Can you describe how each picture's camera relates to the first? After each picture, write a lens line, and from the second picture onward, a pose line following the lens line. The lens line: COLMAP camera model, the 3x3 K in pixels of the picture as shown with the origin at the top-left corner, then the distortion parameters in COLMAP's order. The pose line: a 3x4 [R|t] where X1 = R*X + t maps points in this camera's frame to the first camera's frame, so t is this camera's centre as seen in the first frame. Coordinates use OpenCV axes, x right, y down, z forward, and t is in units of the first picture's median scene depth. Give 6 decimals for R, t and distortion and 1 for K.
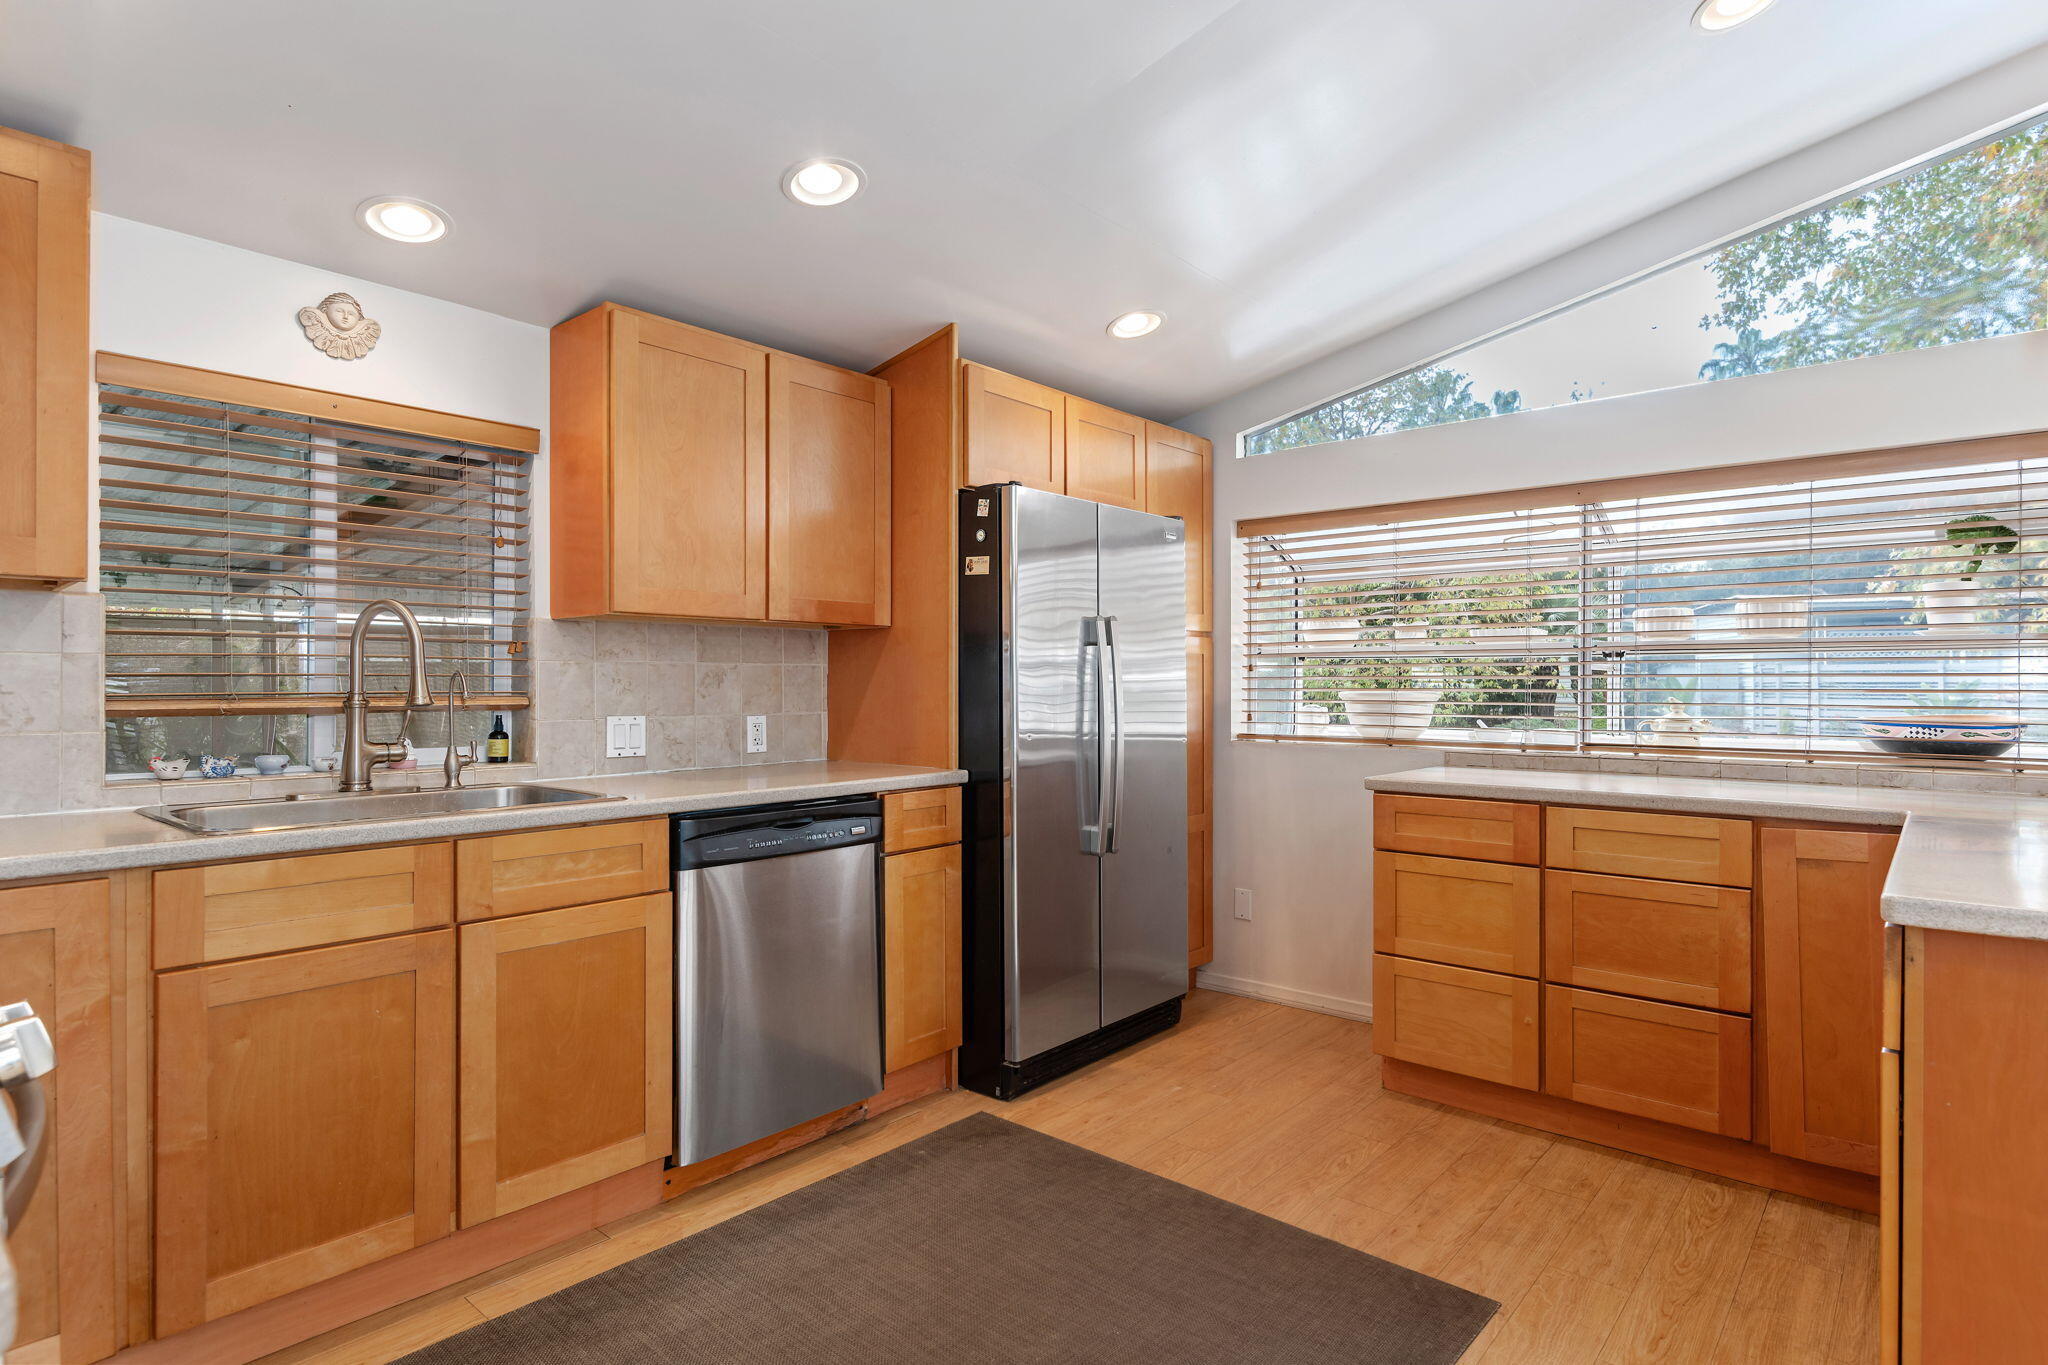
lens RADIAL K [[1065.4, 0, 1023.9], [0, 1065.4, 685.2], [0, 0, 1]] dist [-0.005344, -0.001975]
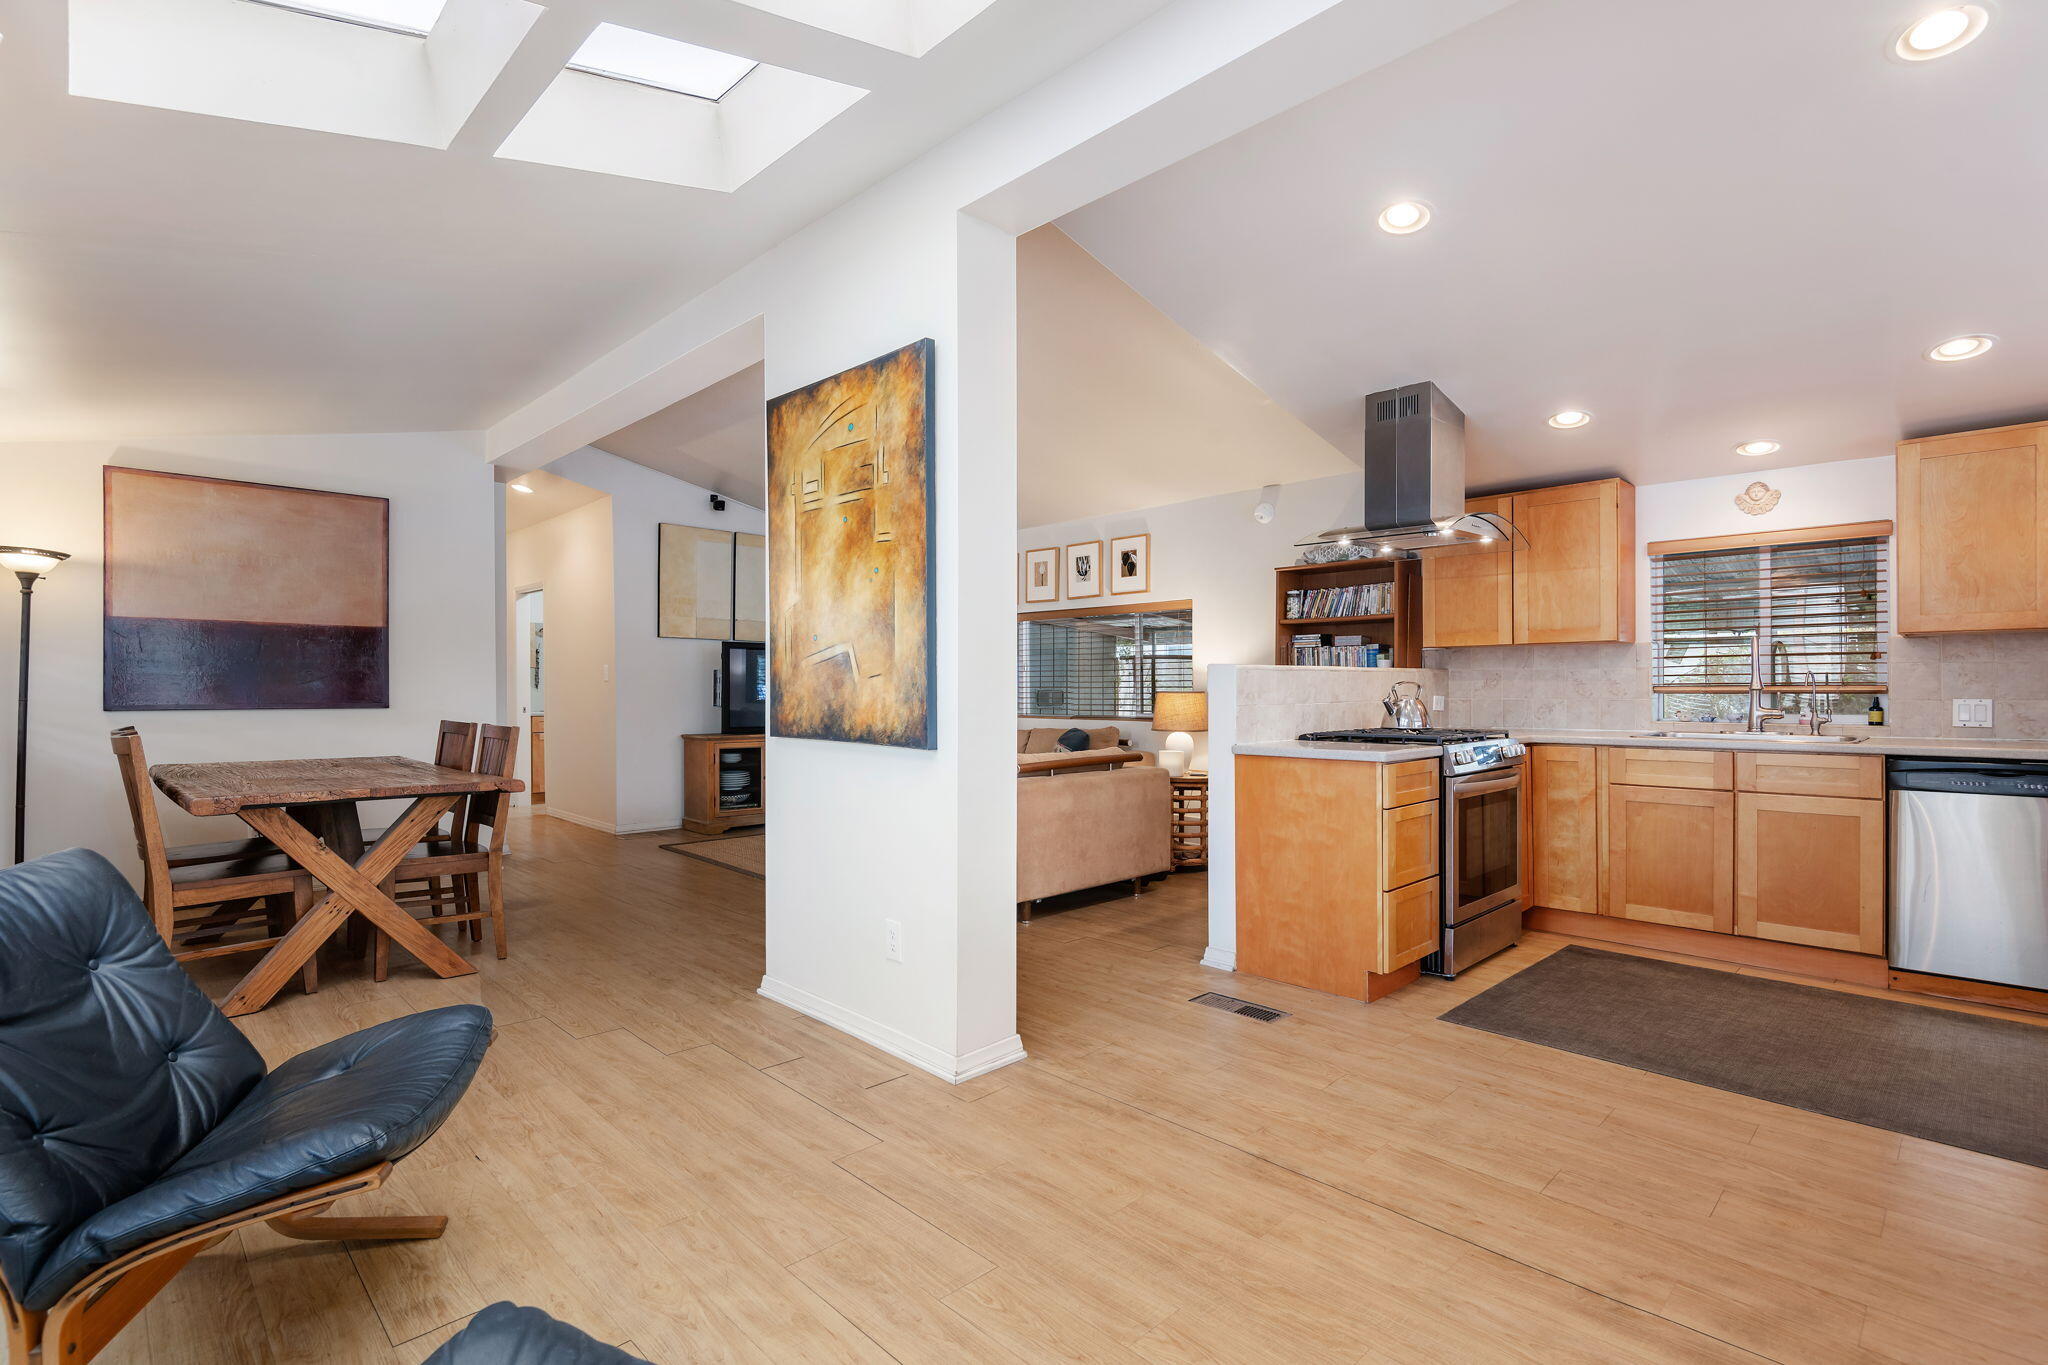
lens RADIAL K [[965.9, 0, 1024.2], [0, 965.9, 673.1], [0, 0, 1]] dist [-0.001287, -0.000674]
pose [[-0.075004, -0.012573, -0.997104, 1.067530], [0.007184, 0.999888, -0.013148, 0.001589], [0.997157, -0.008150, -0.074905, -0.198602]]
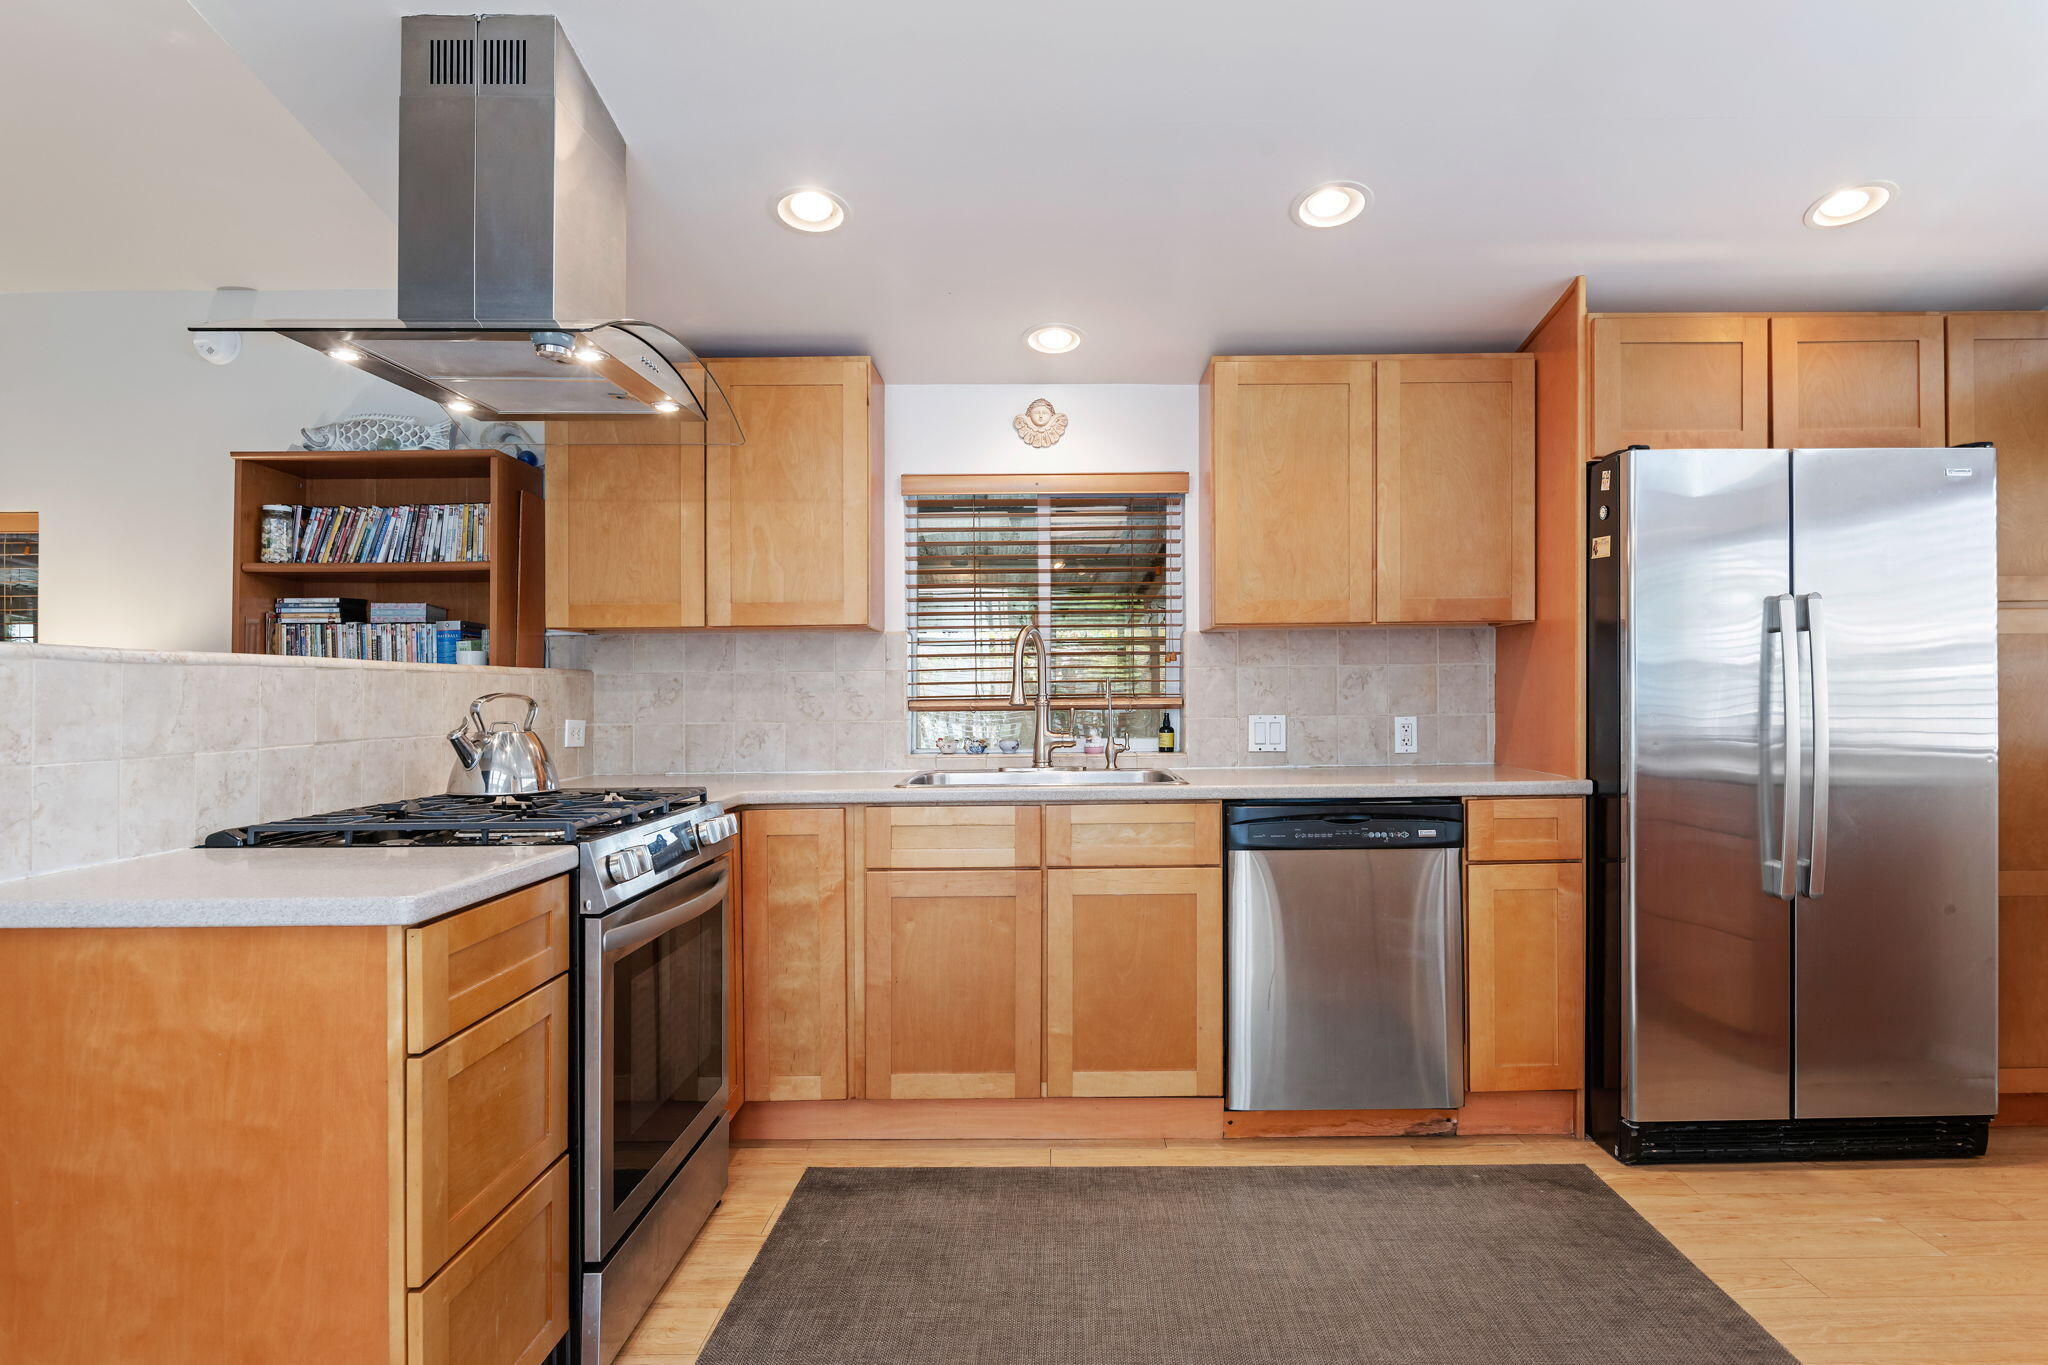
lens RADIAL K [[1157.7, 0, 1051.4], [0, 1157.7, 689.4], [0, 0, 1]] dist [-0.008157, -0.002303]
pose [[0.655456, -0.006565, -0.755205, 0.404272], [0.009564, 0.999954, -0.000392, 0.000614], [0.755173, -0.006966, 0.655489, 0.037484]]
